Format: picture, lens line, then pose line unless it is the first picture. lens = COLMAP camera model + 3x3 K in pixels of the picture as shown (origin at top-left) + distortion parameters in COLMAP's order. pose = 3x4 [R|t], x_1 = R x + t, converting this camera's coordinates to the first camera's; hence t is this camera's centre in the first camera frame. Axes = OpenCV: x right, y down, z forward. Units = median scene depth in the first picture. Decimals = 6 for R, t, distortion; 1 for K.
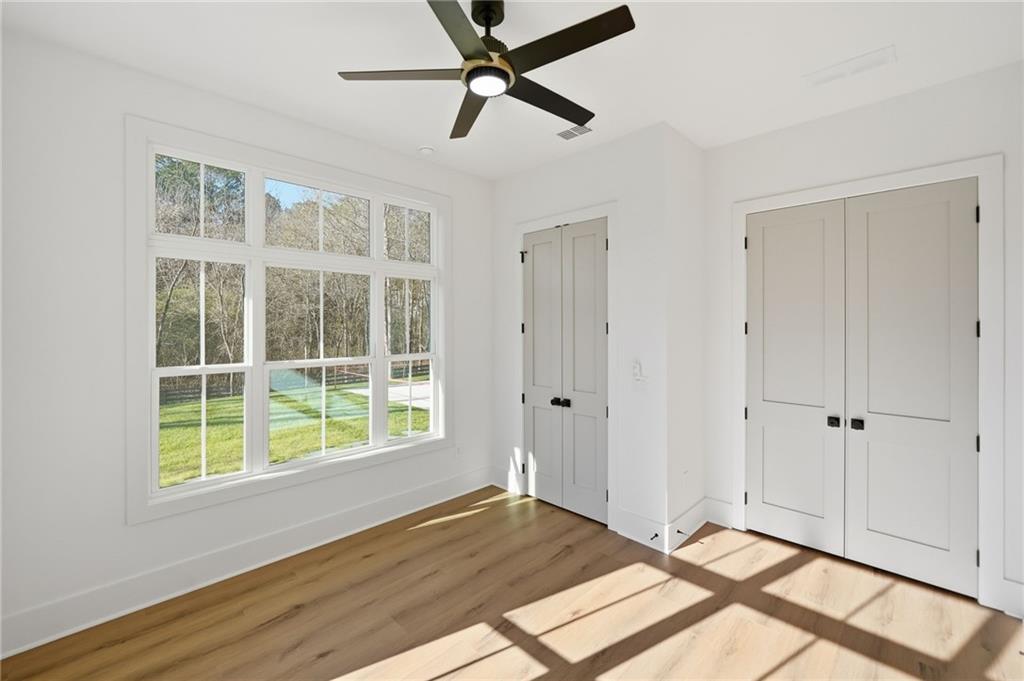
lens RADIAL K [[432.6, 0, 511.4], [0, 432.6, 321.6], [0, 0, 1]] dist [-0.000661, -0.000127]
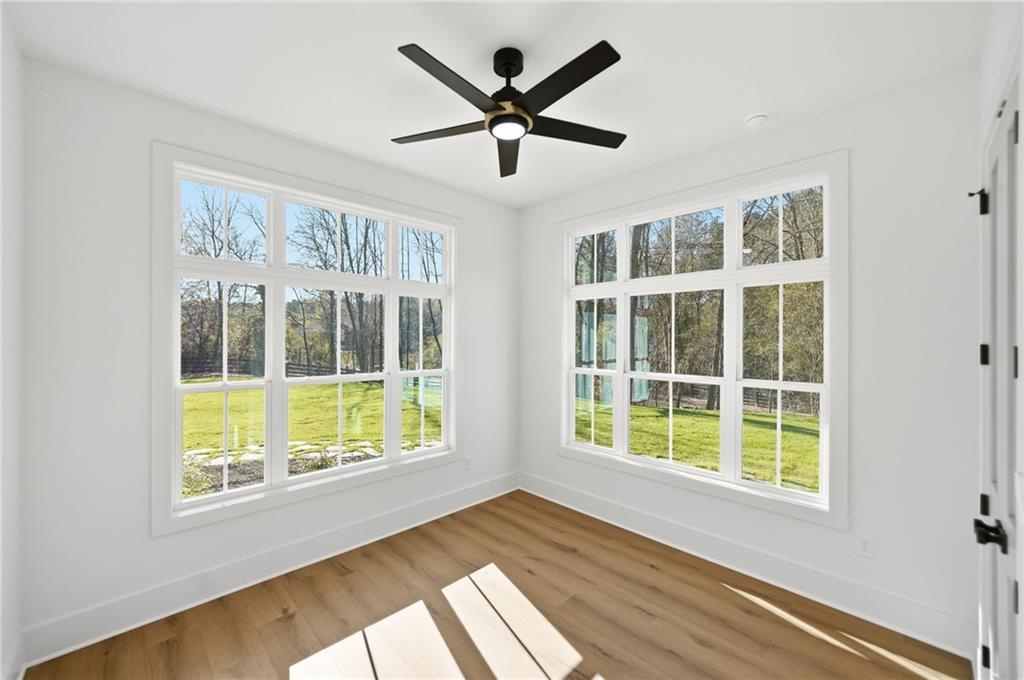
lens RADIAL K [[411.1, 0, 512.0], [0, 411.1, 340.0], [0, 0, 1]] dist [-0.000838, -0.000143]
pose [[-0.011028, -0.000763, -0.999939, 0.596134], [-0.008962, 0.999960, -0.000664, 0.006069], [0.999899, 0.008954, -0.011034, 0.615834]]
